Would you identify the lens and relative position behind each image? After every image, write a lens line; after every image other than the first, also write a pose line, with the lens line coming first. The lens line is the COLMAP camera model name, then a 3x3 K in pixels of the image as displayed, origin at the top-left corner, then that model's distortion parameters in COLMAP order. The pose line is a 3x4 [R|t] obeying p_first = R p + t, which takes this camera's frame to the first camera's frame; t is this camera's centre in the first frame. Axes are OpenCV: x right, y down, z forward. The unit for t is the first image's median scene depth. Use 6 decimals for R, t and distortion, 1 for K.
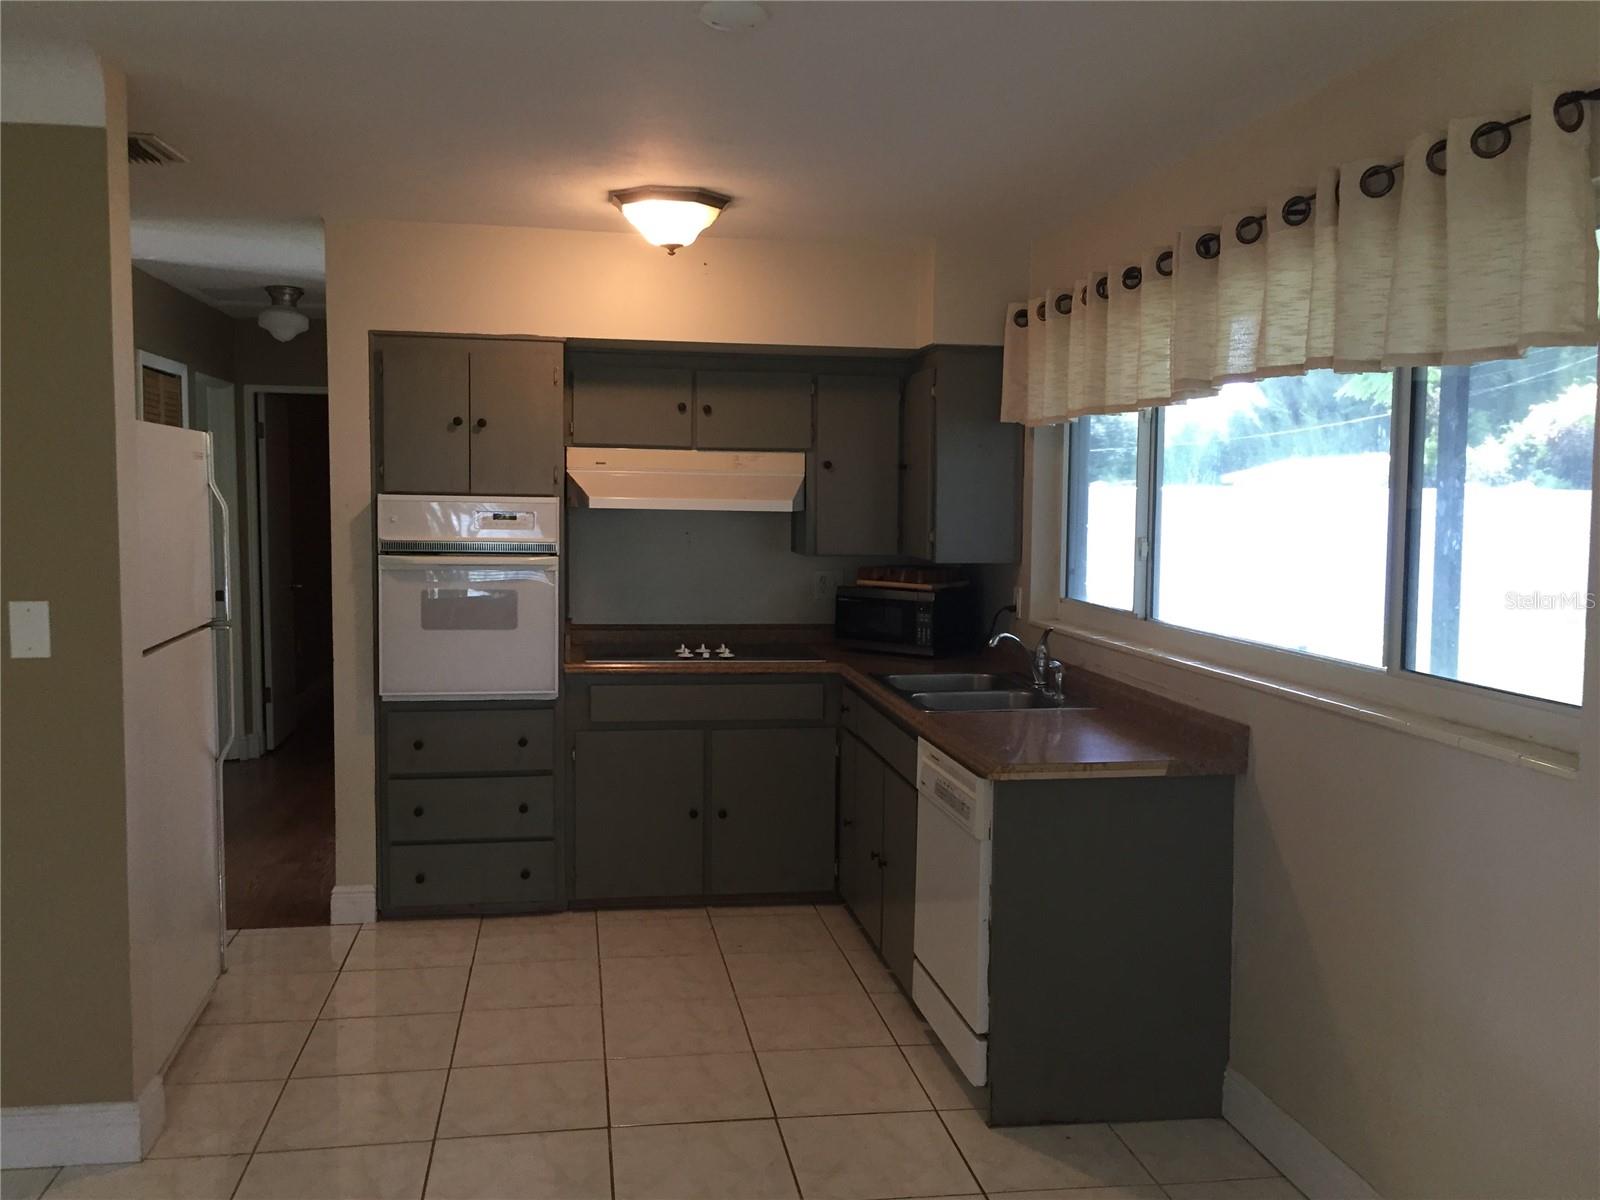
lens RADIAL K [[1379.7, 0, 800.0], [0, 1379.7, 600.0], [0, 0, 1]] dist [0.090687, -0.110630]
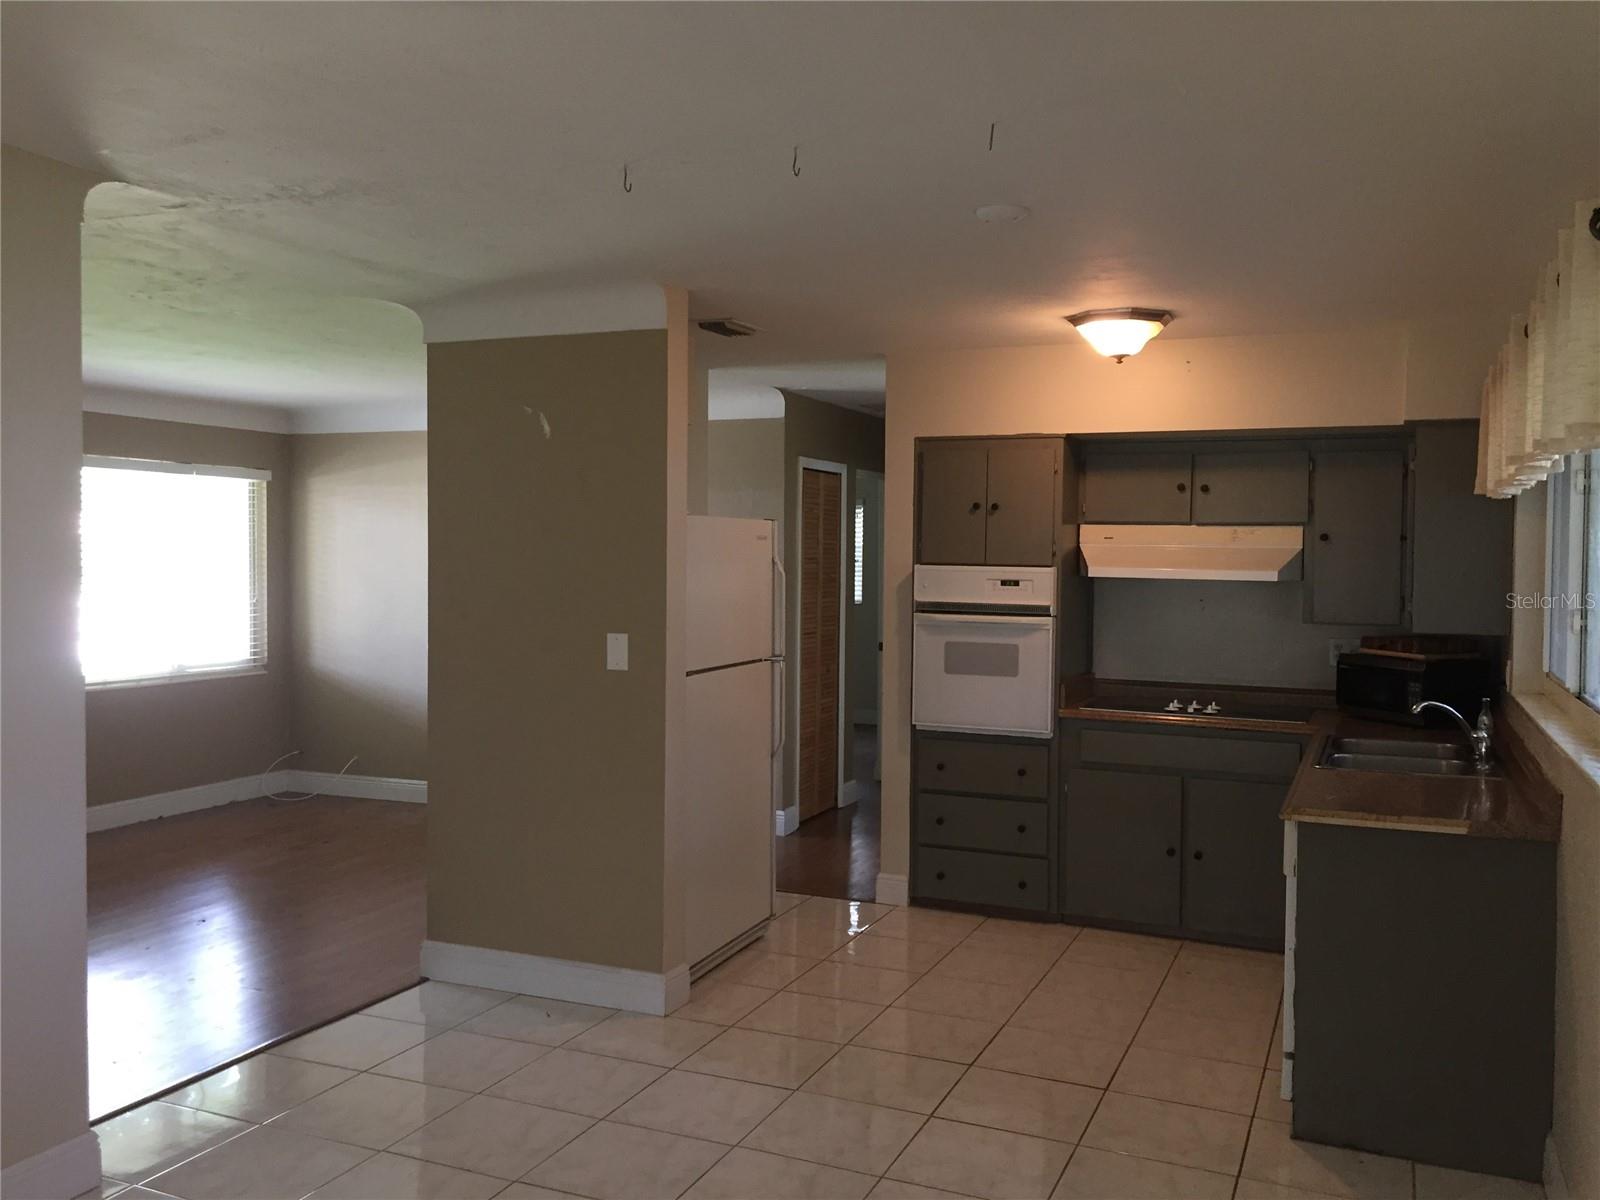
lens RADIAL K [[1379.7, 0, 800.0], [0, 1379.7, 600.0], [0, 0, 1]] dist [0.090687, -0.110630]
pose [[0.846257, 0.017308, -0.532494, 0.272580], [-0.043970, 0.998331, -0.037429, 0.007669], [0.530958, 0.055088, 0.845606, -0.117730]]
